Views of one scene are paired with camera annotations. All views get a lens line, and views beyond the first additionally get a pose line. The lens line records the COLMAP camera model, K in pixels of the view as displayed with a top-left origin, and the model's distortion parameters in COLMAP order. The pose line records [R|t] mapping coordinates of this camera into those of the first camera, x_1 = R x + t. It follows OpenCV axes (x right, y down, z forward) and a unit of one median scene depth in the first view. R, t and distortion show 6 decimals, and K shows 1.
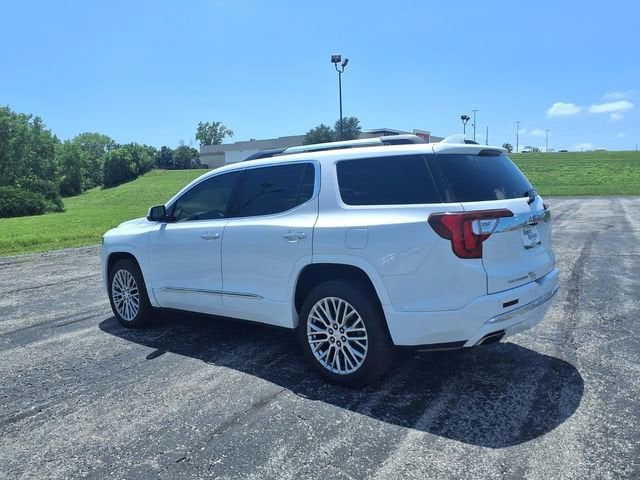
lens RADIAL K [[515.5, 0, 320.2], [0, 515.5, 240.9], [0, 0, 1]] dist [0.022569, -0.039152]
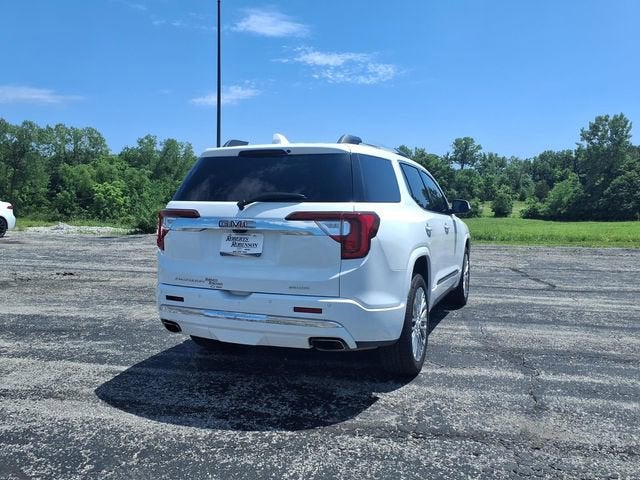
lens RADIAL K [[515.5, 0, 320.4], [0, 515.5, 238.7], [0, 0, 1]] dist [0.022569, -0.039152]
pose [[0.307077, 0.112319, -0.945033, 1.250137], [-0.113473, 0.990248, 0.080822, -0.103583], [0.944895, 0.082417, 0.316828, 0.811796]]
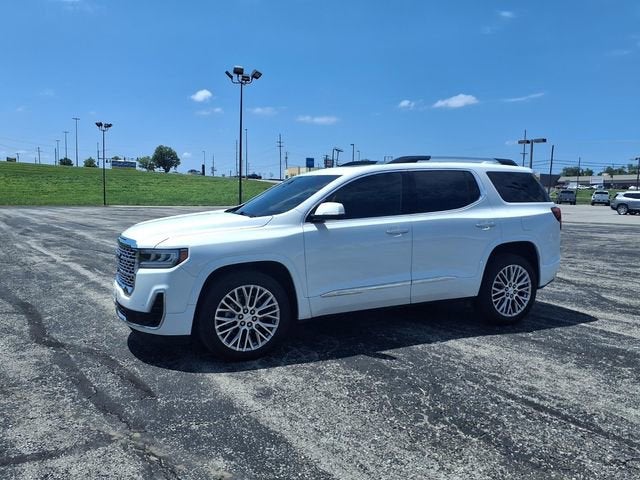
lens RADIAL K [[515.5, 0, 319.4], [0, 515.5, 240.2], [0, 0, 1]] dist [0.022569, -0.039152]
pose [[0.419763, -0.046893, 0.906422, -1.491811], [0.066921, 0.997545, 0.020617, -0.028137], [-0.905164, 0.052004, 0.421870, 0.837418]]
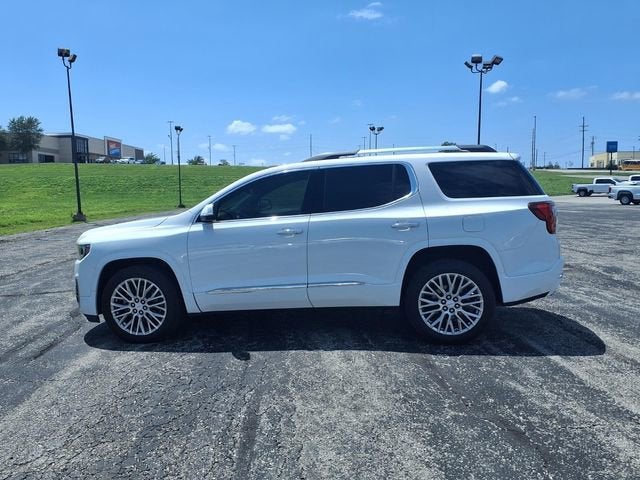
lens RADIAL K [[515.5, 0, 320.1], [0, 515.5, 240.7], [0, 0, 1]] dist [0.022569, -0.039152]
pose [[0.835231, -0.044417, 0.548102, -0.872705], [0.055752, 0.998436, -0.004047, 0.019017], [-0.547065, 0.033938, 0.836402, 0.125508]]
